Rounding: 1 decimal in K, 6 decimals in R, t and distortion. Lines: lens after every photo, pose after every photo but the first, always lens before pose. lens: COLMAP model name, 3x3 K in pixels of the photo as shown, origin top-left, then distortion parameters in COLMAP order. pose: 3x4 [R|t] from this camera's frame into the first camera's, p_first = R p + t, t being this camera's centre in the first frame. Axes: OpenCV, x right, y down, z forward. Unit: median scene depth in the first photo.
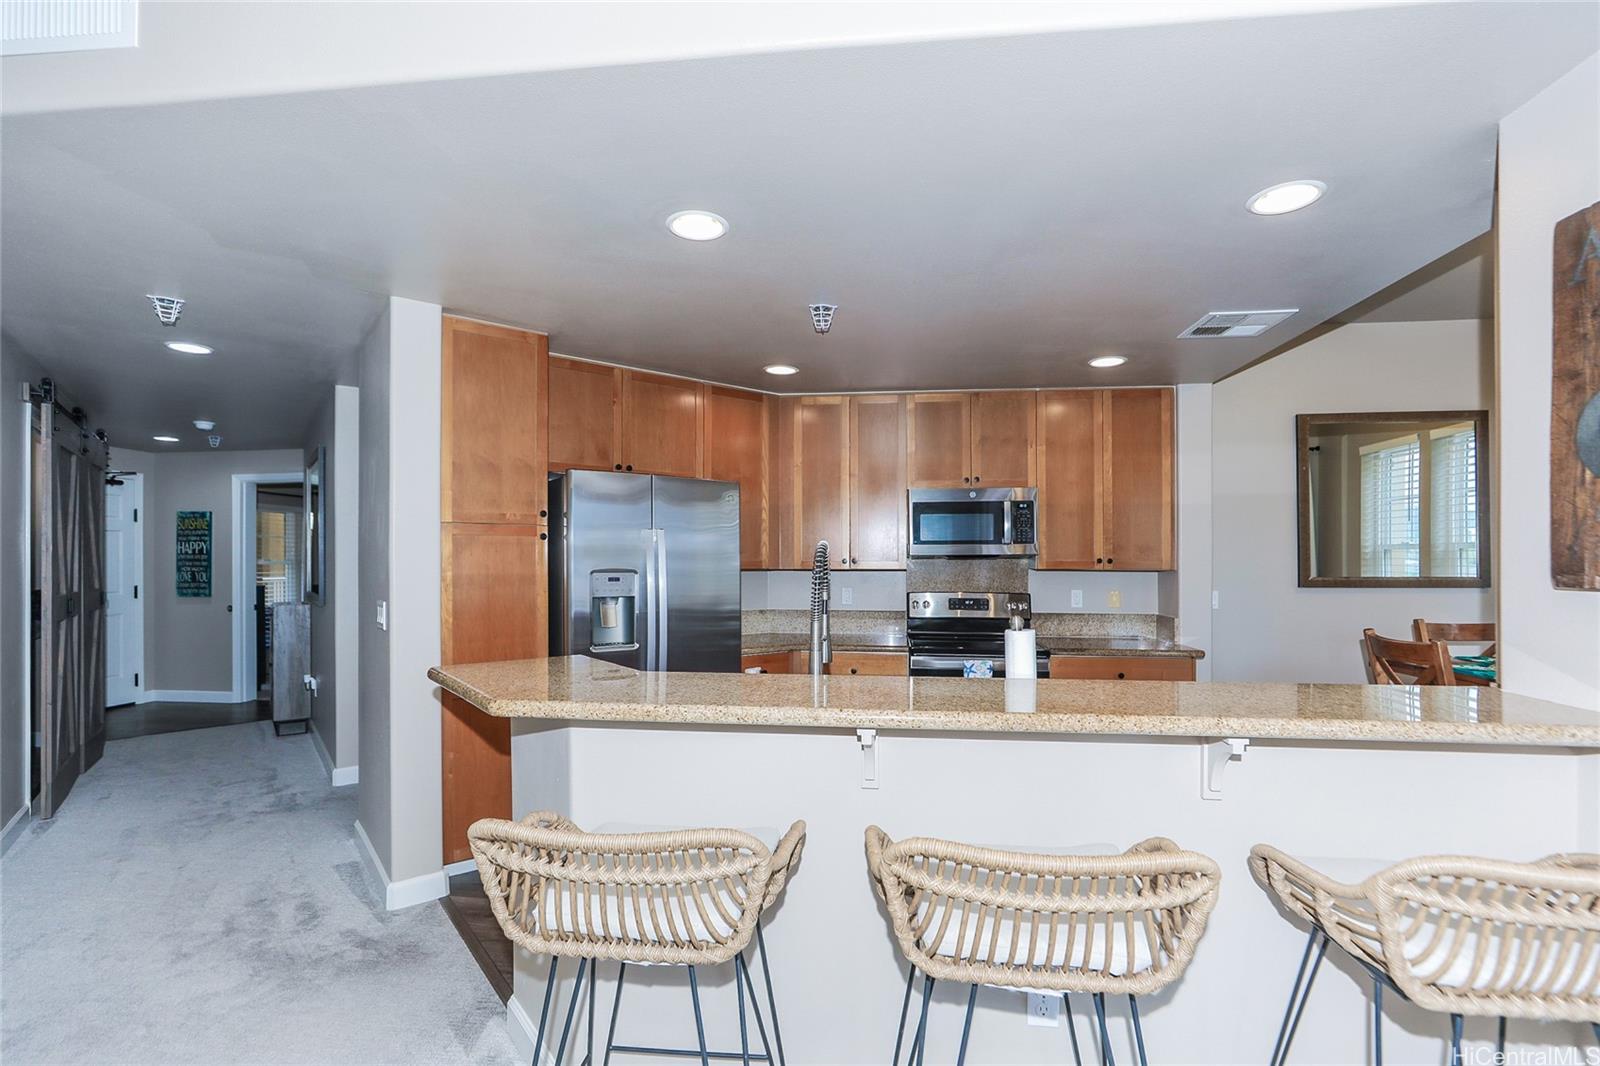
lens RADIAL K [[729.1, 0, 809.6], [0, 729.1, 558.2], [0, 0, 1]] dist [-0.019741, 0.009709]
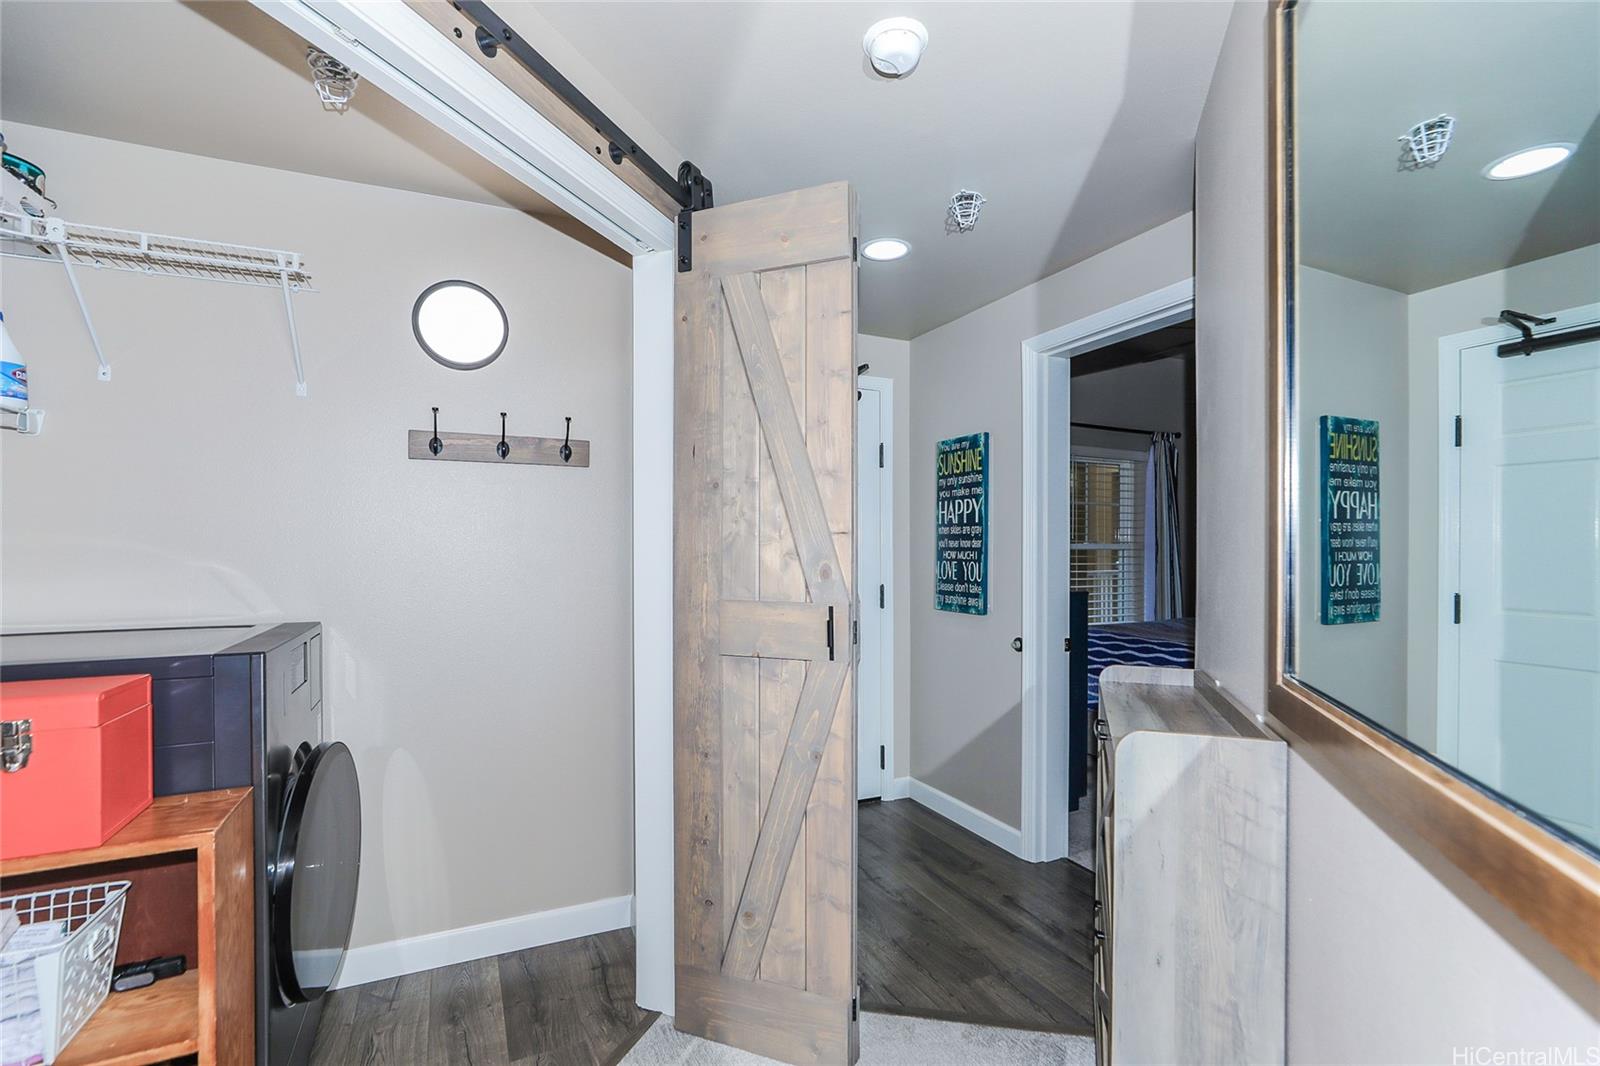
lens RADIAL K [[729.1, 0, 802.5], [0, 729.1, 549.5], [0, 0, 1]] dist [-0.019741, 0.009709]
pose [[0.521440, -0.000963, -0.853288, -0.488176], [-0.001246, 0.999997, -0.001890, 0.012215], [0.853287, 0.002049, 0.521437, 0.652099]]
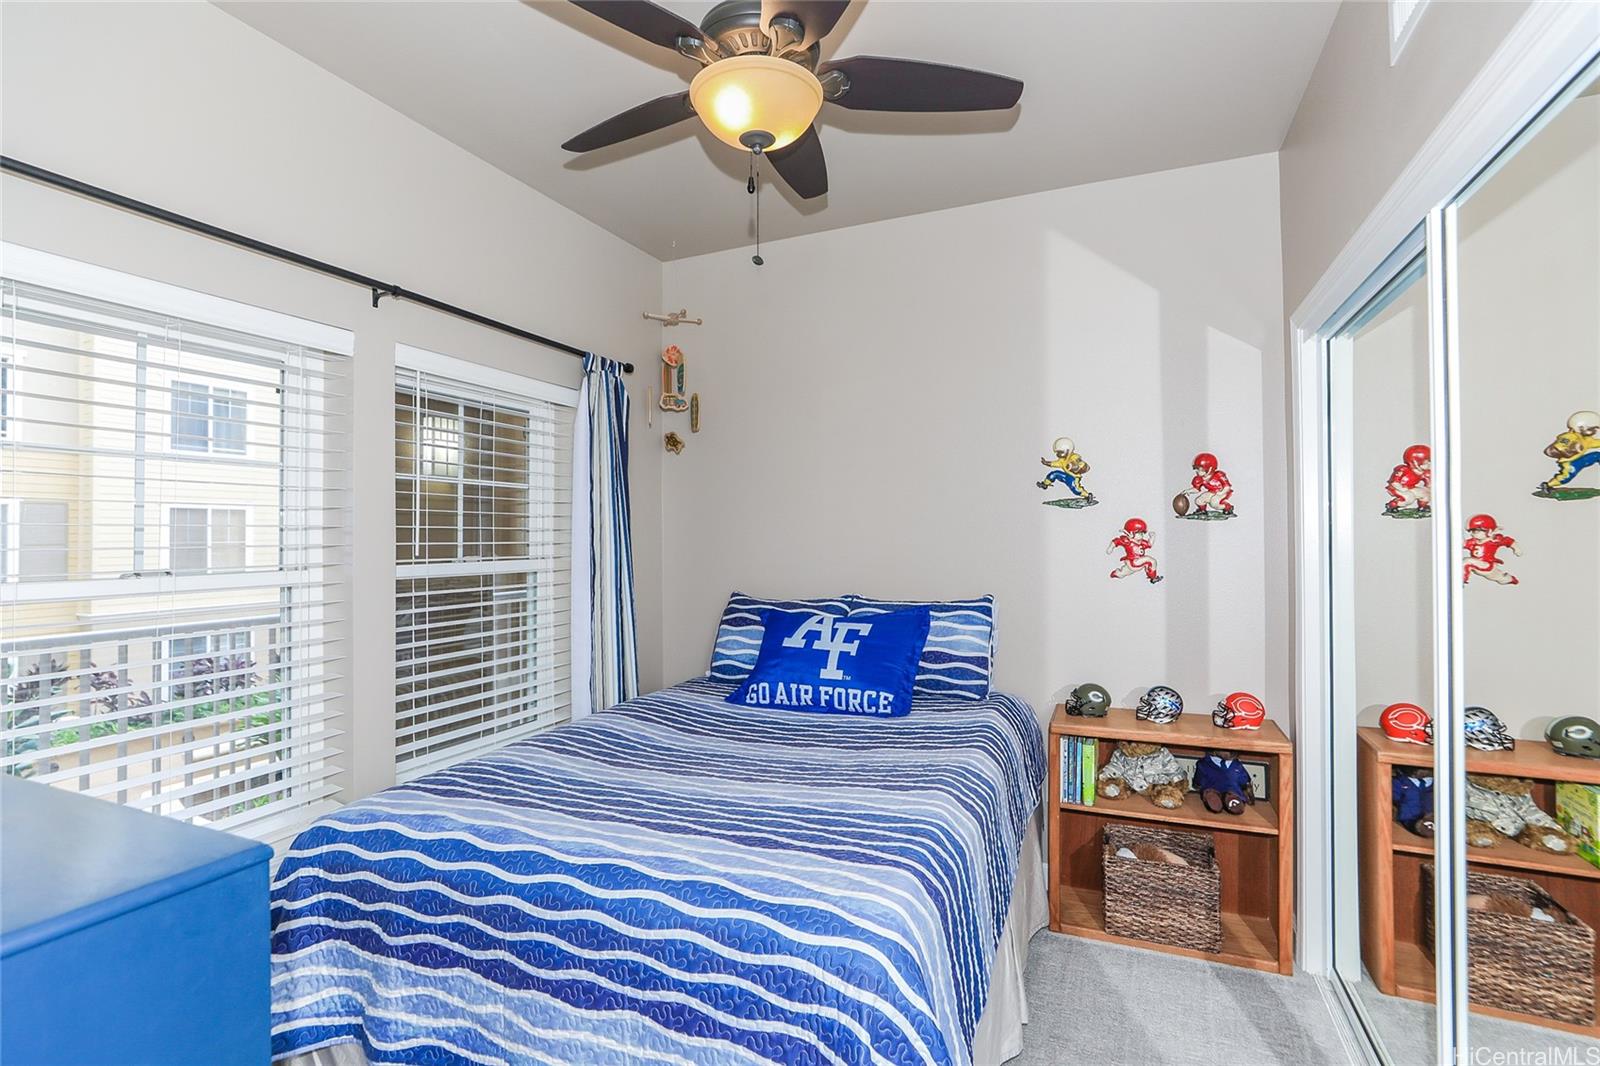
lens RADIAL K [[729.1, 0, 800.8], [0, 729.1, 539.4], [0, 0, 1]] dist [-0.019741, 0.009709]
pose [[0.952780, -0.007465, -0.303568, -0.652029], [0.006060, 0.999966, -0.005569, 0.001033], [0.303599, 0.003466, 0.952793, 0.919489]]
